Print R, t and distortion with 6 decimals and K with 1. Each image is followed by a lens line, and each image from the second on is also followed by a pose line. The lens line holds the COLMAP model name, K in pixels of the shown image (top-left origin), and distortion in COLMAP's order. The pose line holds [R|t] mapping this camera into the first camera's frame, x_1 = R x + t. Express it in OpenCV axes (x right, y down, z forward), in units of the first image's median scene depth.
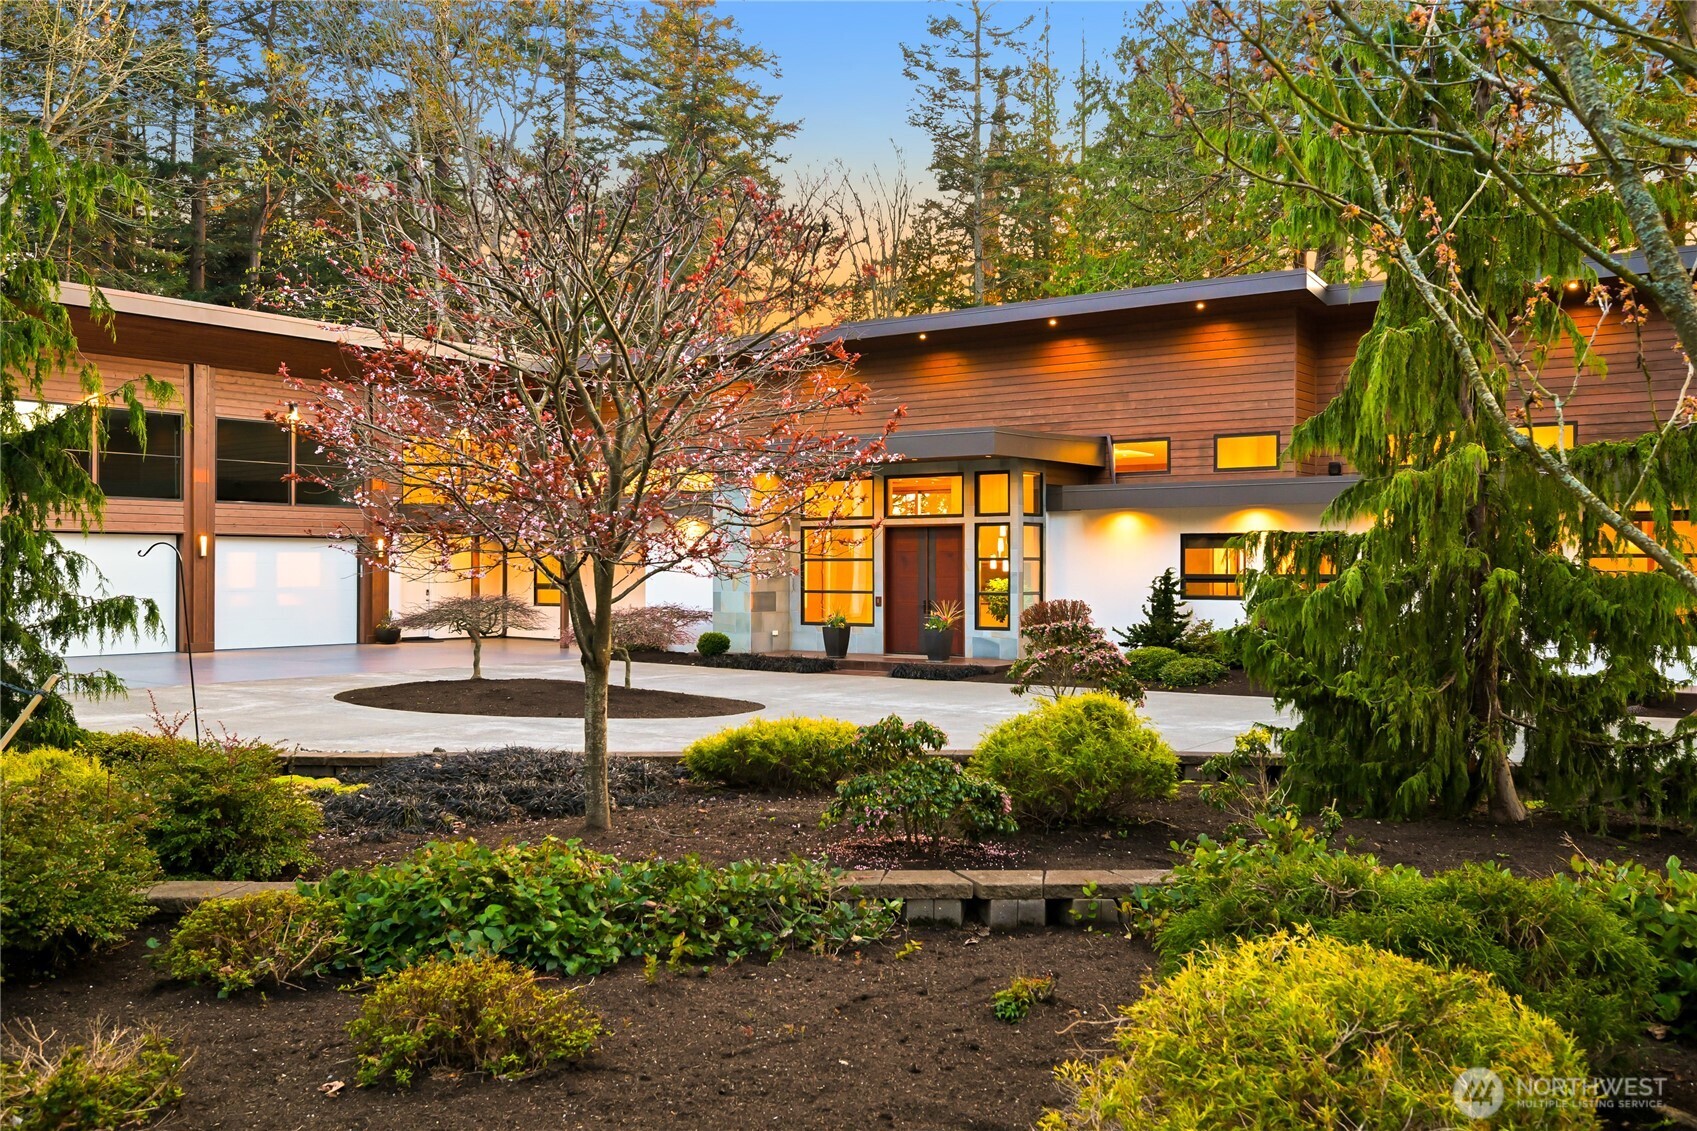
lens RADIAL K [[1411.1, 0, 848.5], [0, 1411.1, 565.5], [0, 0, 1]] dist [-0.000217, 0.000065]
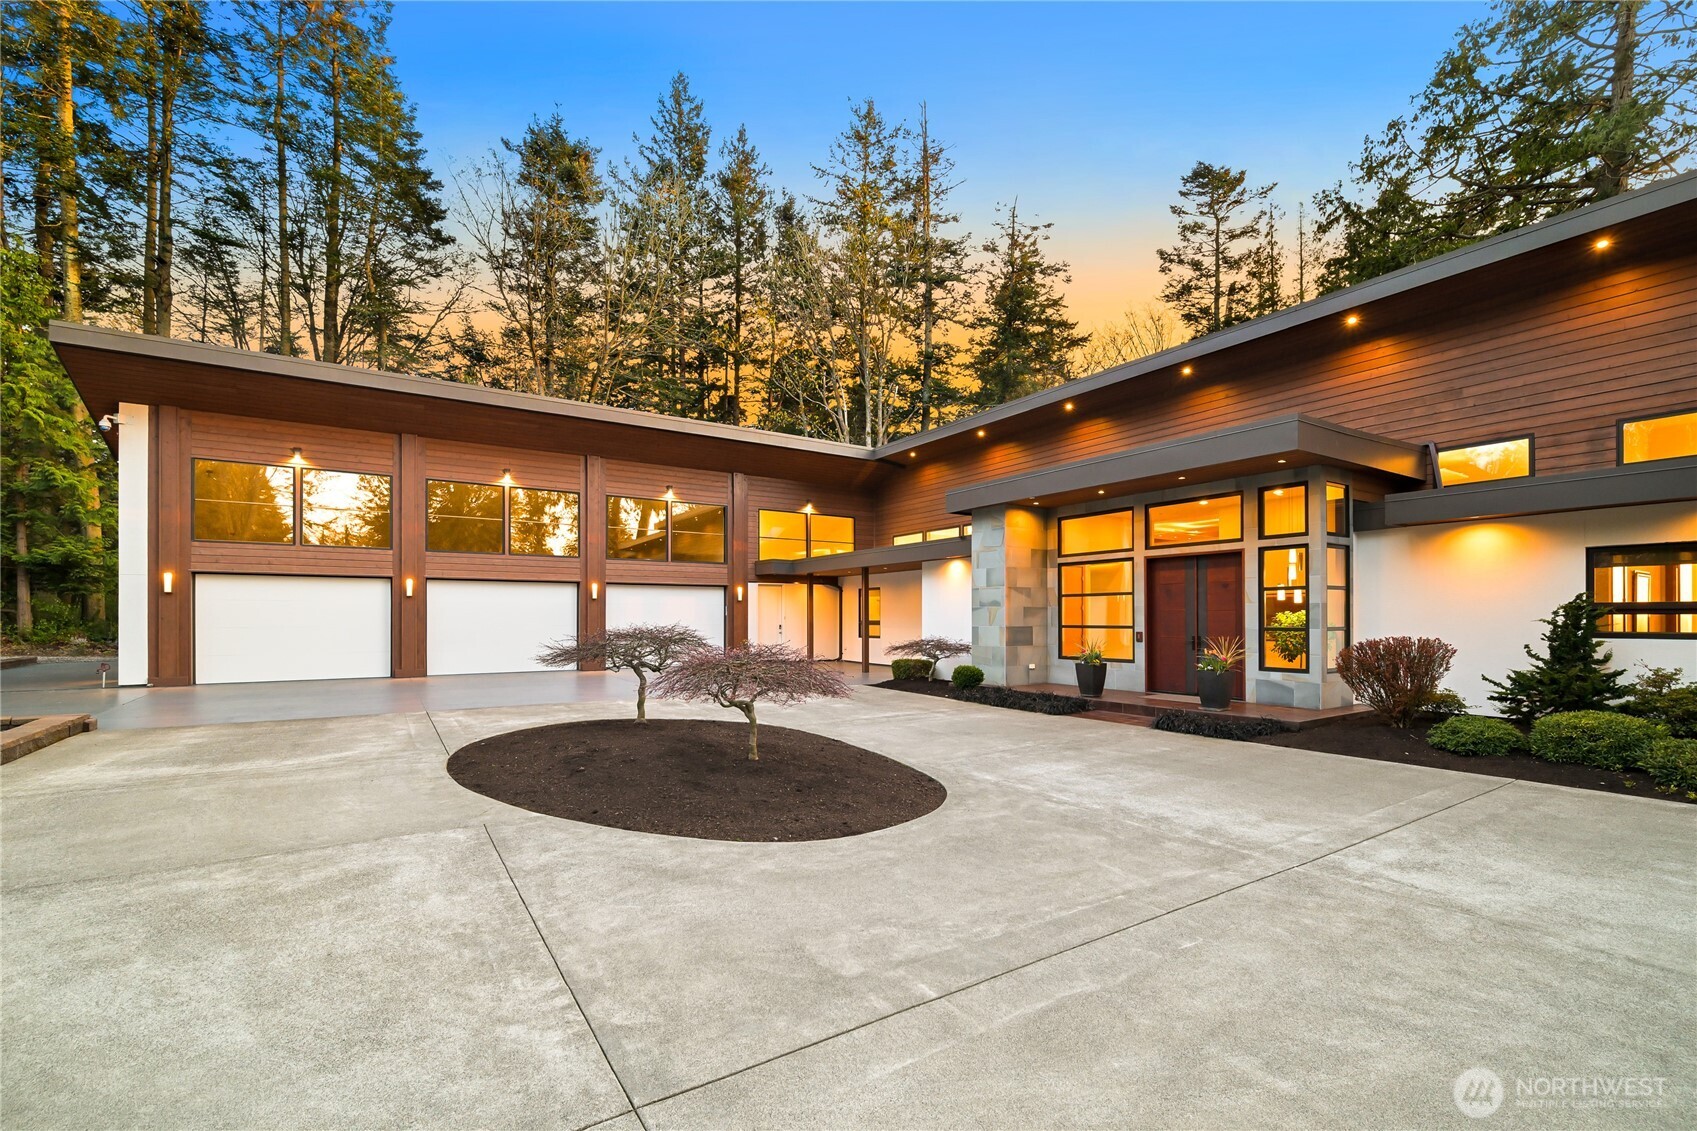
lens RADIAL K [[729.3, 0, 844.9], [0, 729.3, 612.8], [0, 0, 1]] dist [0.000278, -0.000017]
pose [[0.933007, -0.004030, -0.359835, 0.013475], [0.002927, 0.999989, -0.003611, 0.010769], [0.359846, 0.002316, 0.933009, 0.484036]]
